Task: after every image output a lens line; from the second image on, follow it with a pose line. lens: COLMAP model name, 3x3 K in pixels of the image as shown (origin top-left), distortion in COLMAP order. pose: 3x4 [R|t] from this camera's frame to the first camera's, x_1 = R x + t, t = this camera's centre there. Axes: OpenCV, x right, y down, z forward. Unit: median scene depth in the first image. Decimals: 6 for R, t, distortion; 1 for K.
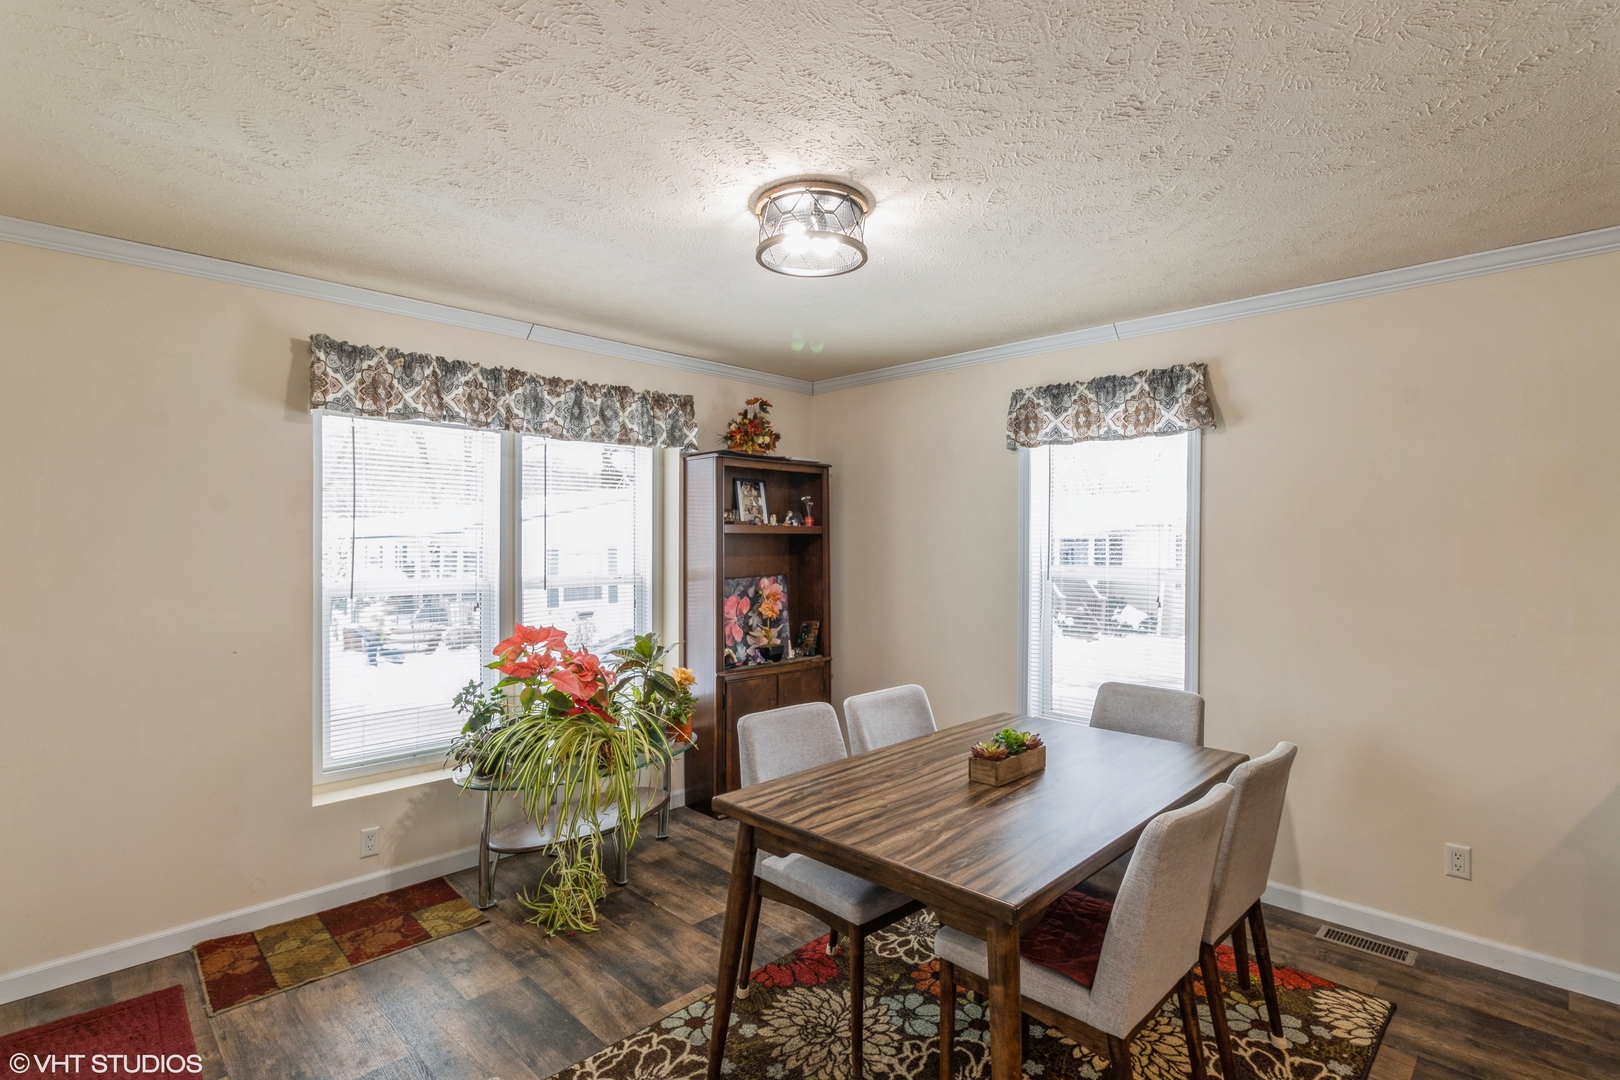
lens RADIAL K [[773.8, 0, 810.0], [0, 773.8, 540.0], [0, 0, 1]] dist [-0.013545, 0.000441]
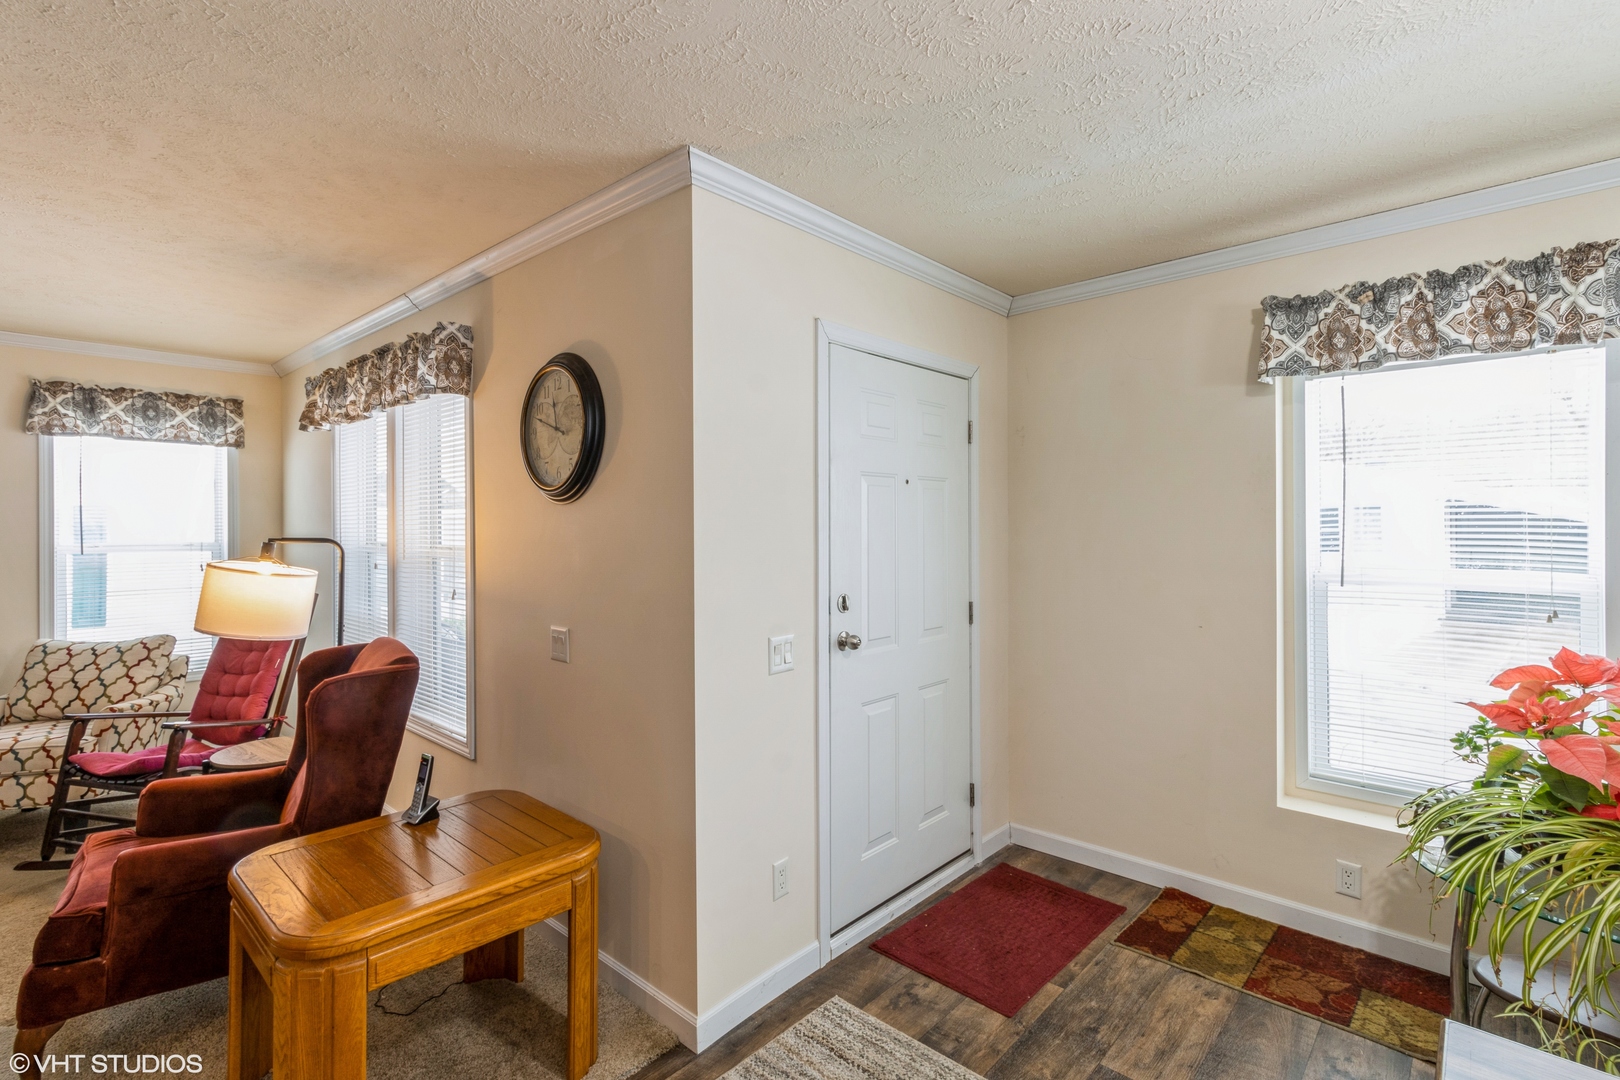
lens RADIAL K [[795.7, 0, 813.1], [0, 795.7, 512.0], [0, 0, 1]] dist [0.025561, 0.000205]
pose [[0.025633, -0.008650, -0.999634, 0.303904], [0.013770, 0.999871, -0.008299, -0.007556], [0.999577, -0.013552, 0.025749, 0.408801]]
